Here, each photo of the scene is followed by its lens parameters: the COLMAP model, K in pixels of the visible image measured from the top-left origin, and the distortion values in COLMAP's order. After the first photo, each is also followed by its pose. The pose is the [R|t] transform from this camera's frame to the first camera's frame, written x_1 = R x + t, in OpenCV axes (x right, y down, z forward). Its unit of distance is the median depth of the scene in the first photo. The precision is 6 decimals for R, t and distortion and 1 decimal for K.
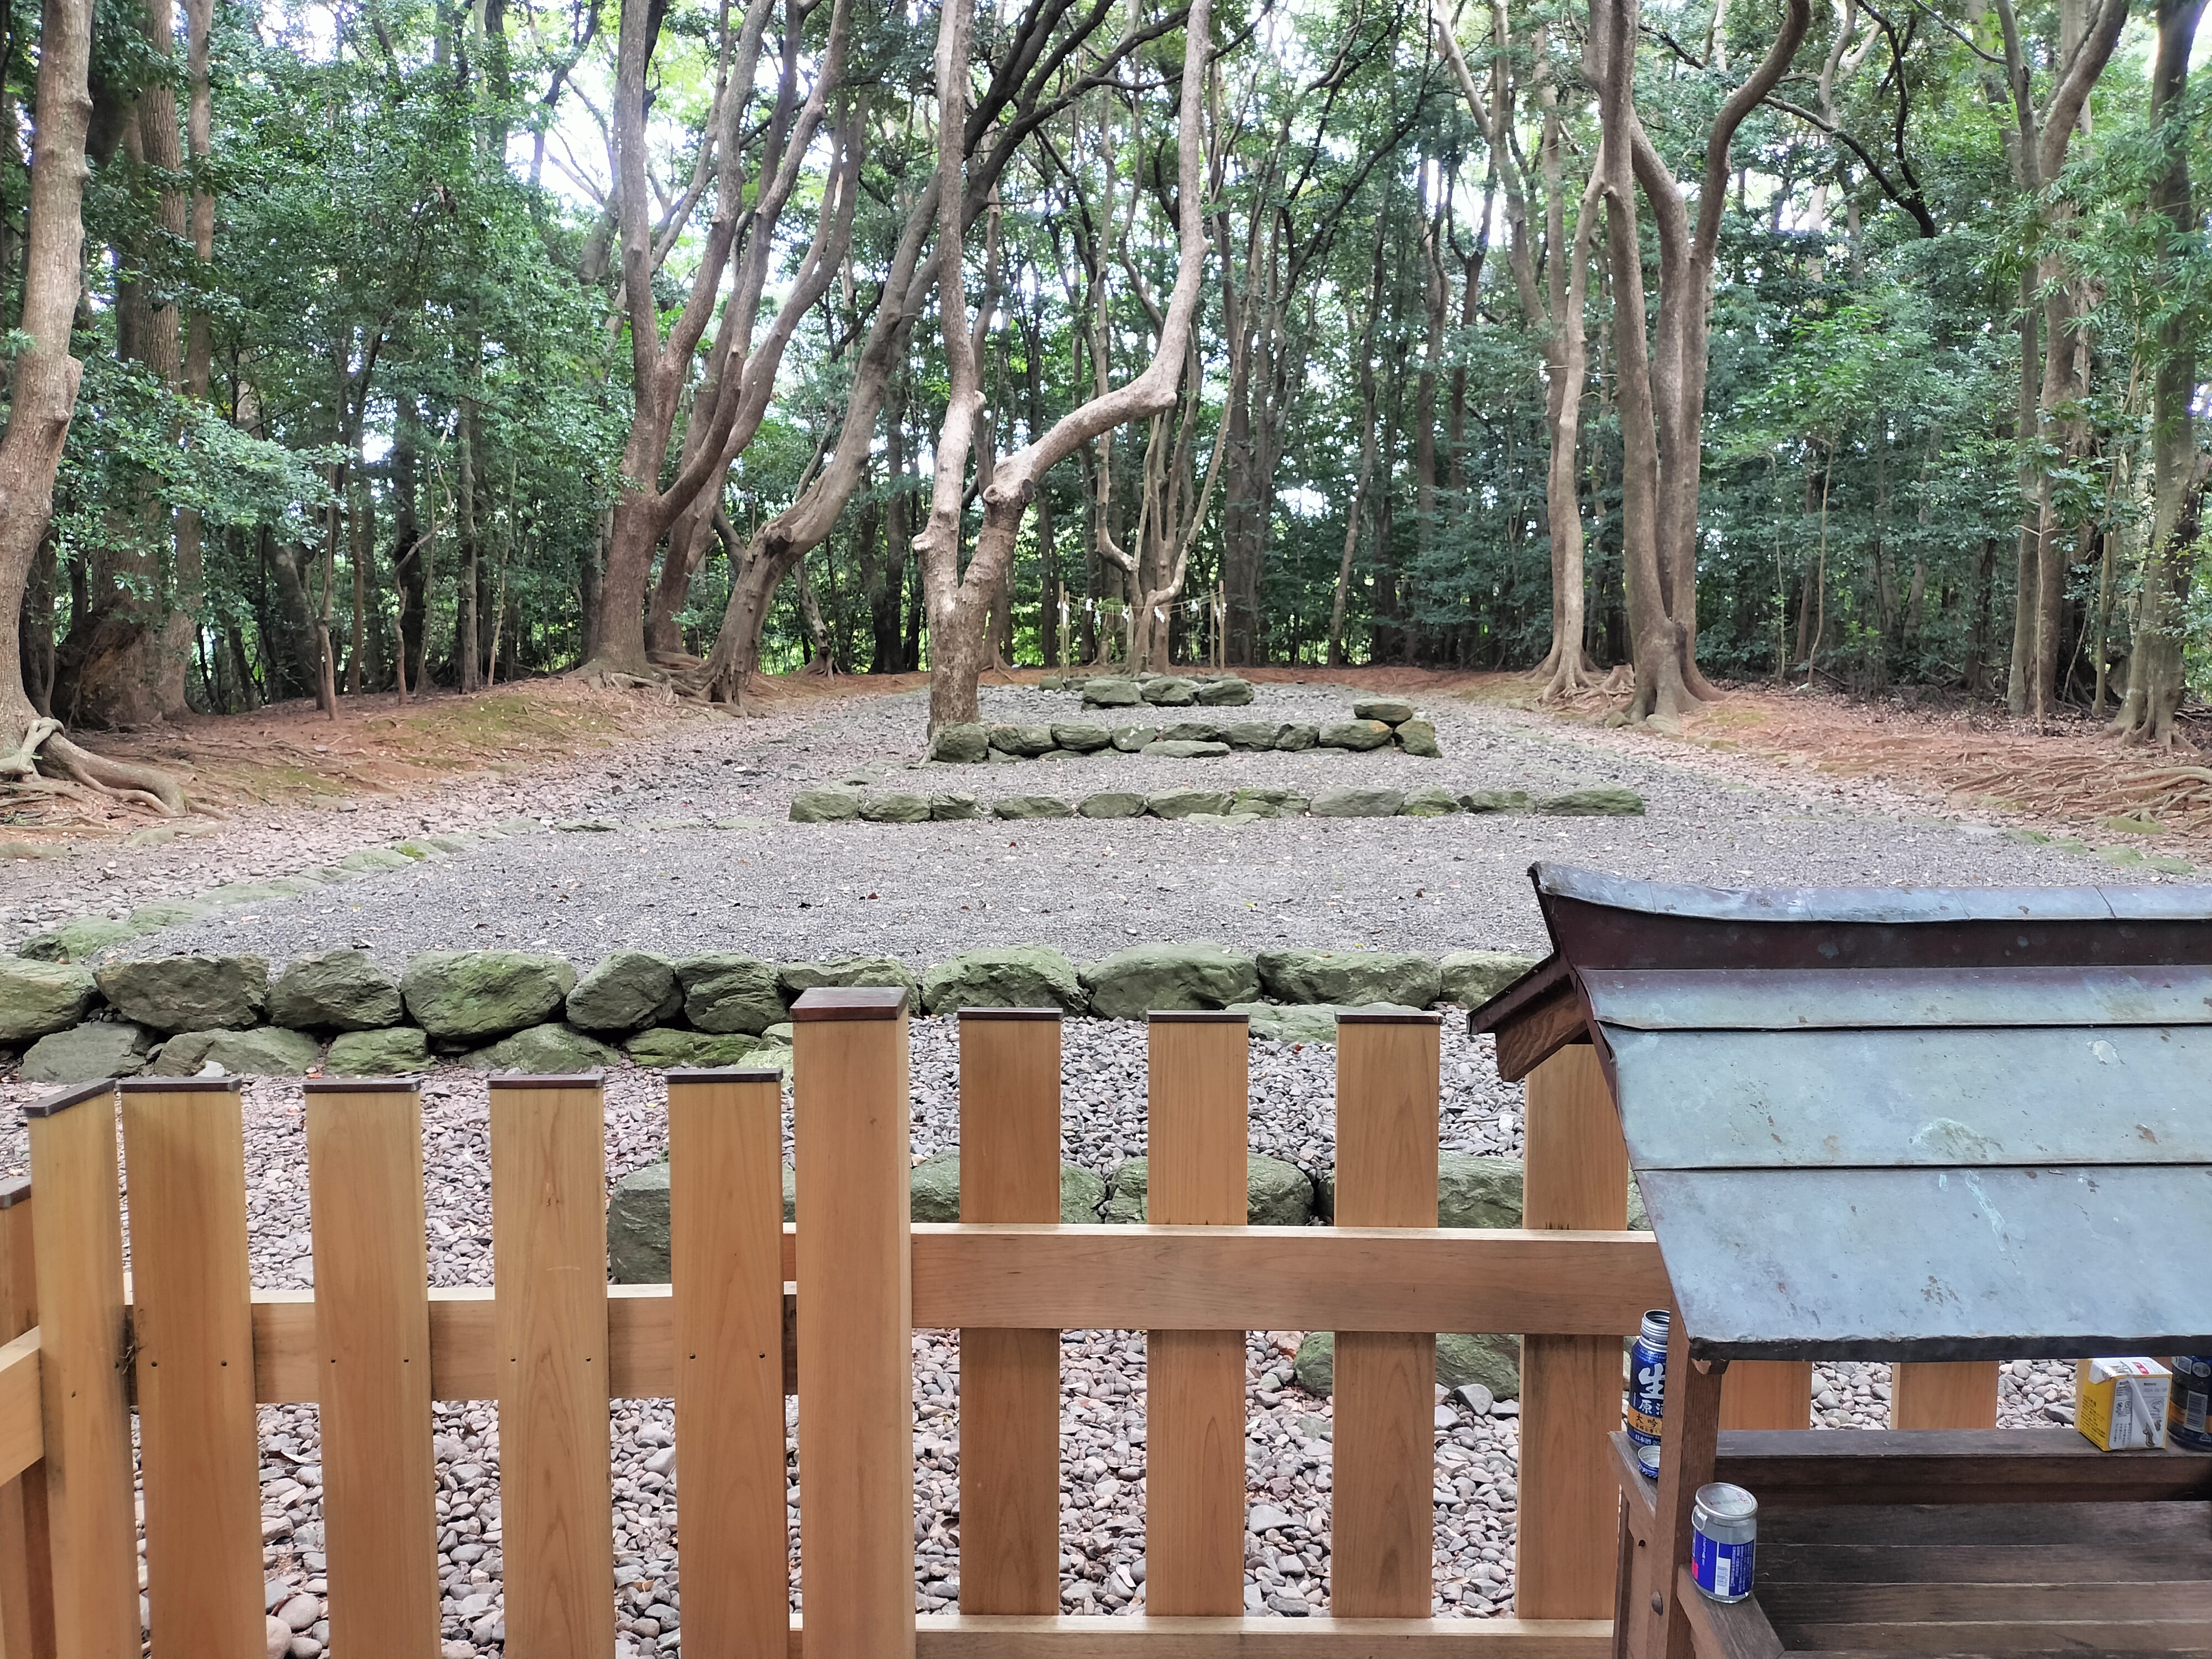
lens RADIAL K [[1709.2, 0, 1109.3], [0, 1709.2, 820.5], [0, 0, 1]] dist [0.096060, -0.152072]
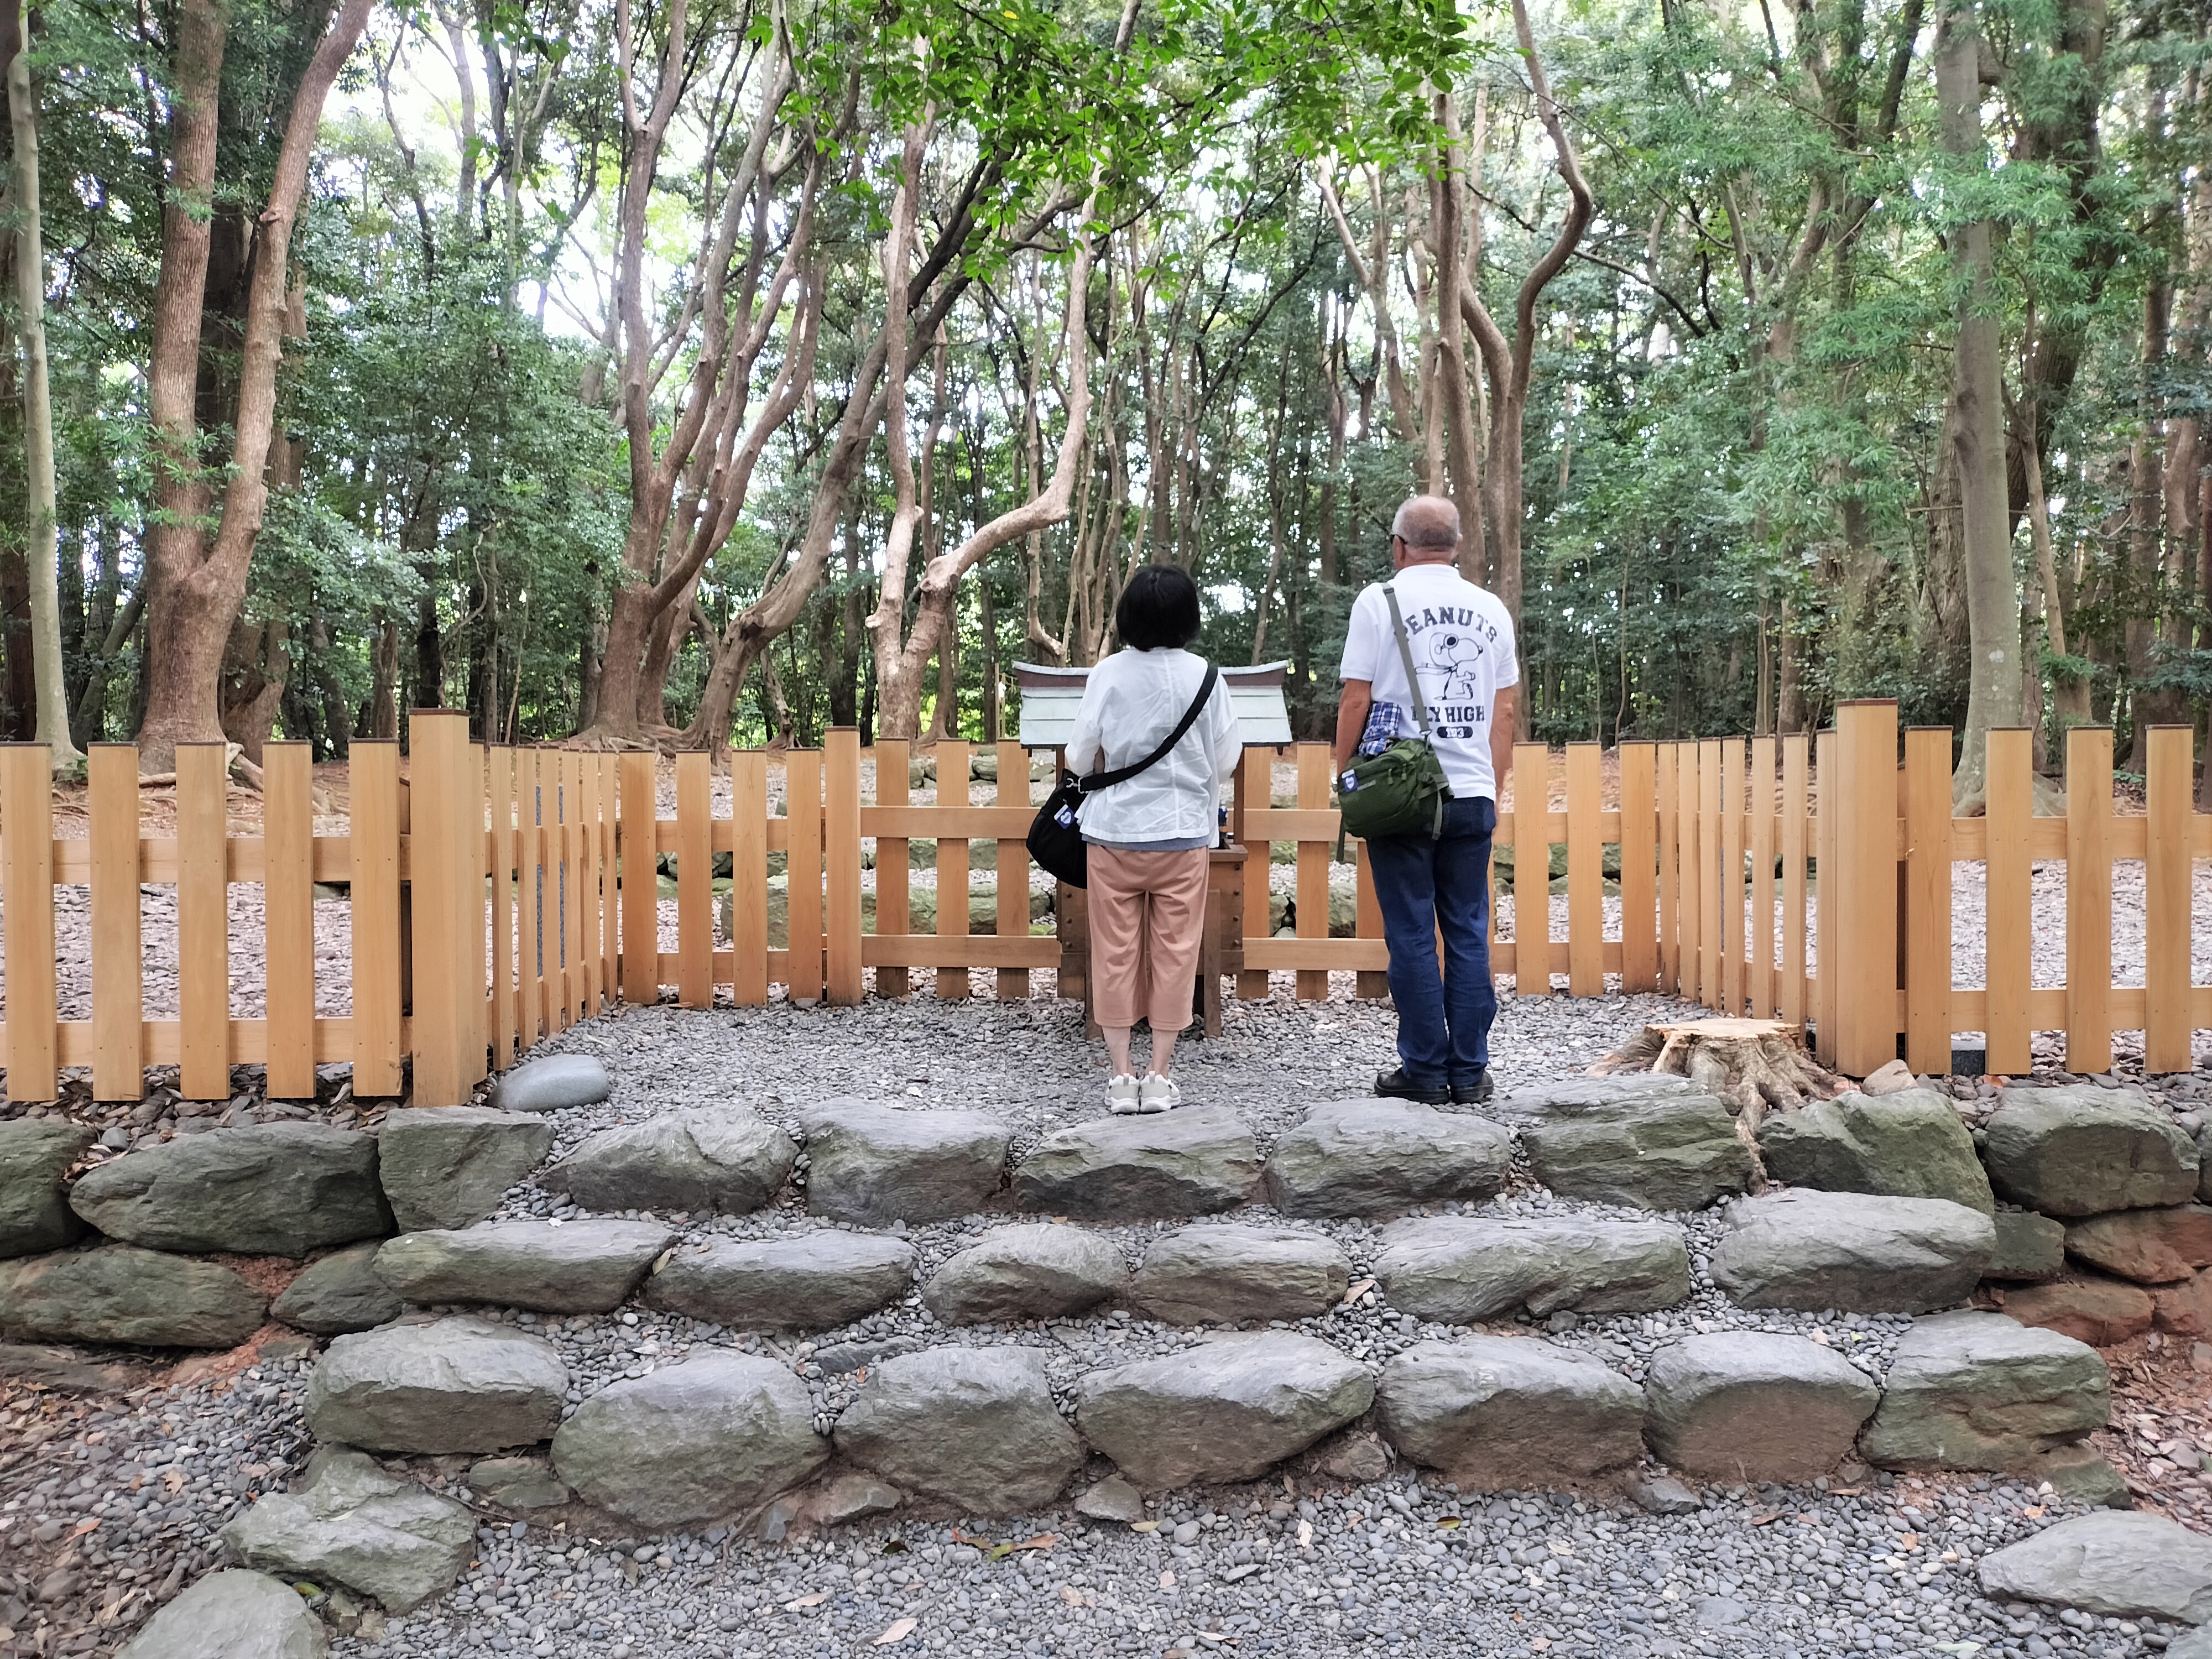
lens RADIAL K [[1739.6, 0, 1097.0], [0, 1739.6, 828.1], [0, 0, 1]] dist [0.104110, -0.191004]
pose [[0.999860, -0.000854, 0.016688, 0.015934], [0.001741, 0.998582, -0.053204, 0.027044], [-0.016619, 0.053226, 0.998444, -0.131285]]
